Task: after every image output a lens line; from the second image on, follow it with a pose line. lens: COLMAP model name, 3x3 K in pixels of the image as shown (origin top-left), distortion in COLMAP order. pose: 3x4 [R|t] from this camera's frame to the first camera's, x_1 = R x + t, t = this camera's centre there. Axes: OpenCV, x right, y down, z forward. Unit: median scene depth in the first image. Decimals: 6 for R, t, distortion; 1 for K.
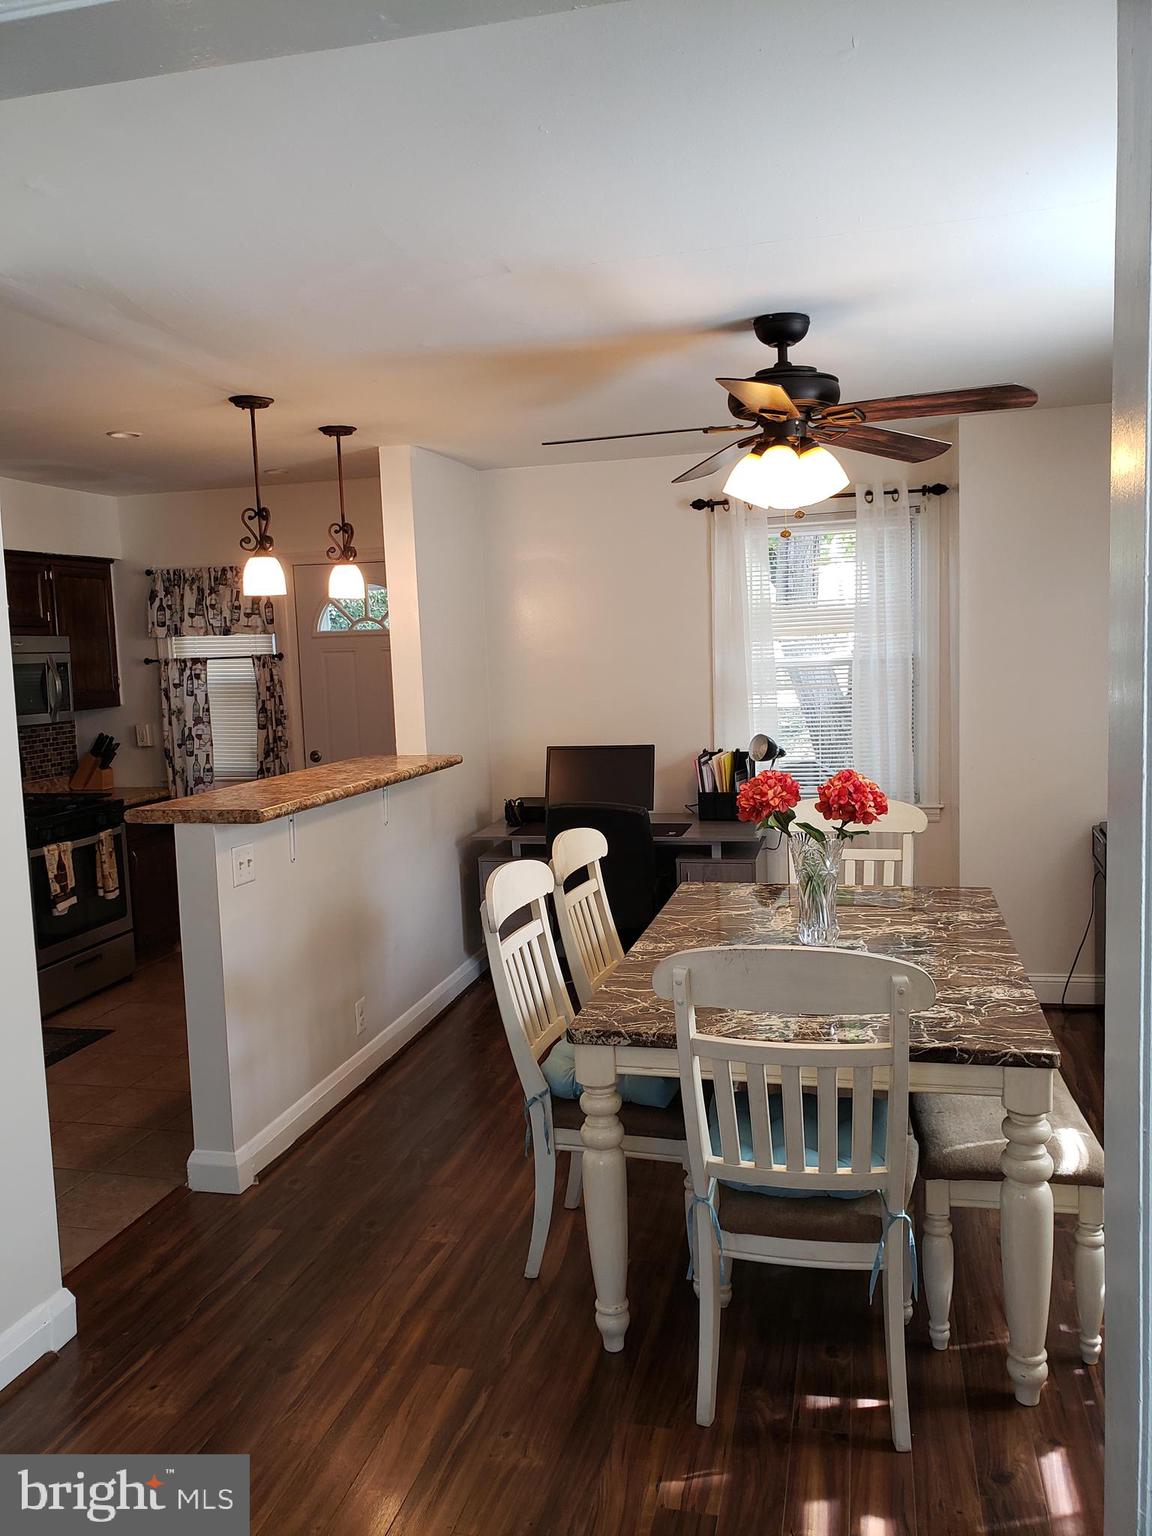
lens RADIAL K [[1186.7, 0, 575.7], [0, 1186.7, 788.2], [0, 0, 1]] dist [0.006693, -0.001889]
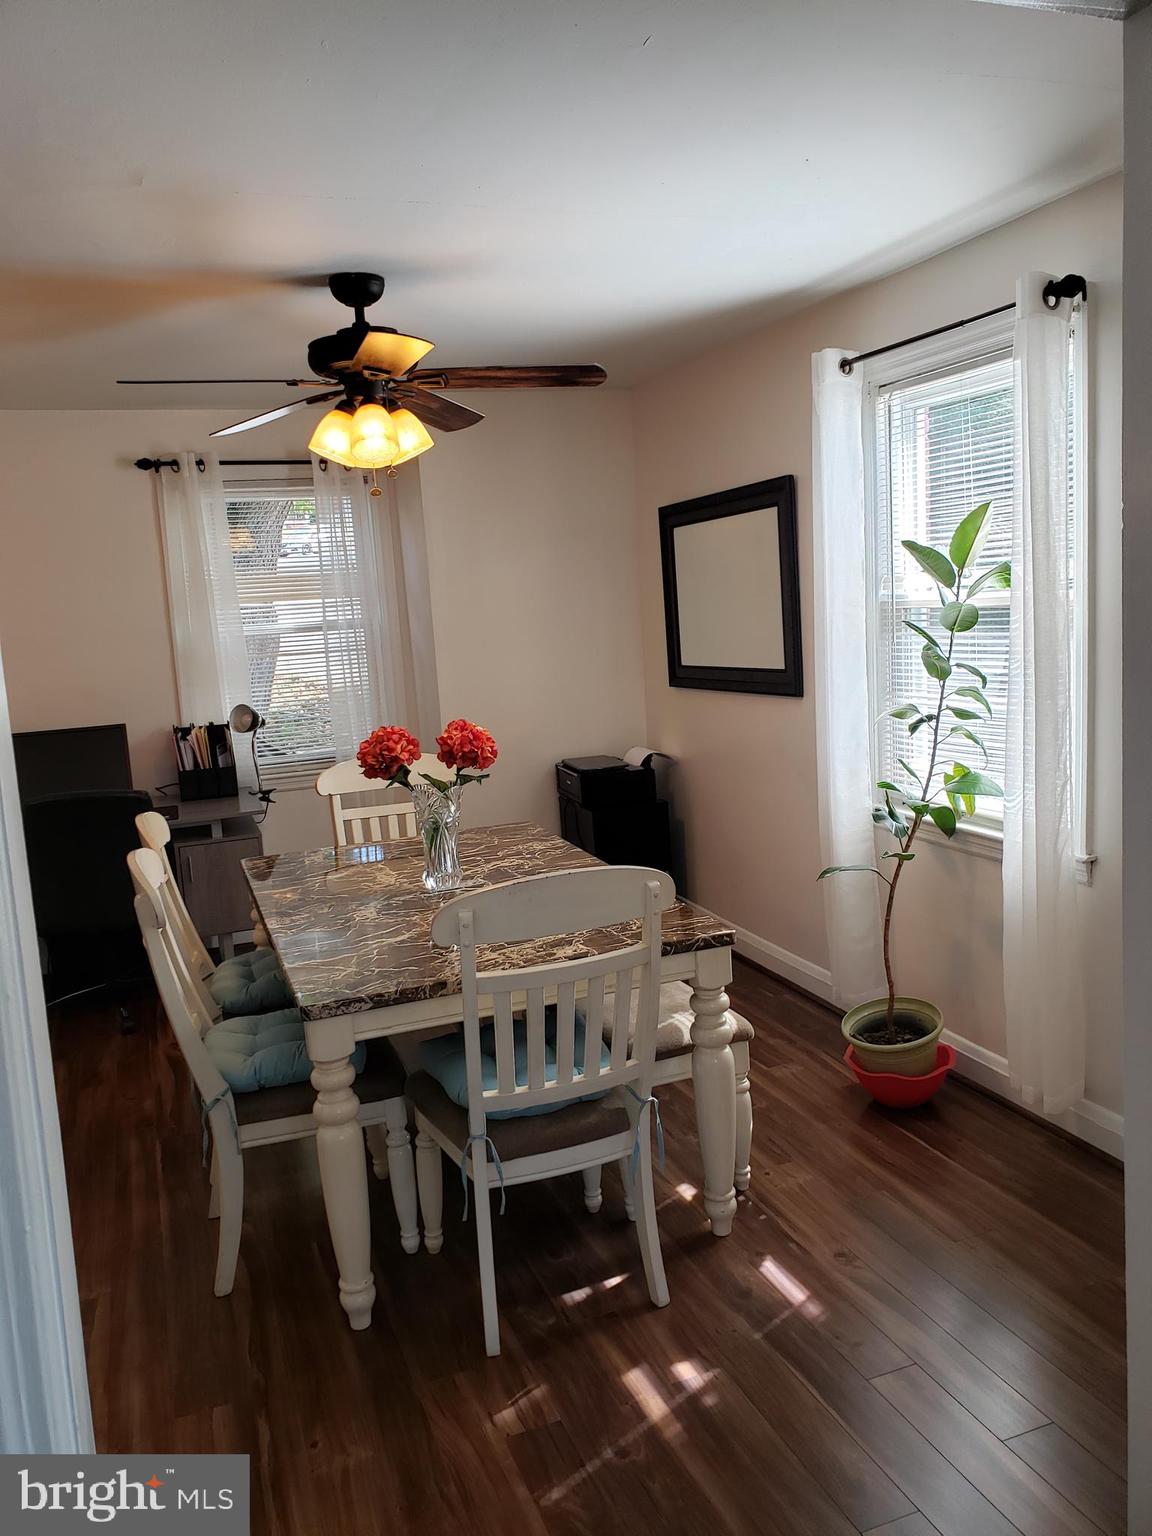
lens RADIAL K [[1184.7, 0, 576.0], [0, 1184.7, 768.0], [0, 0, 1]] dist [0.070731, -0.165457]
pose [[0.817302, -0.099266, 0.567594, -0.344342], [0.099949, 0.994540, 0.030013, 0.007128], [-0.567474, 0.032201, 0.822761, 0.090086]]
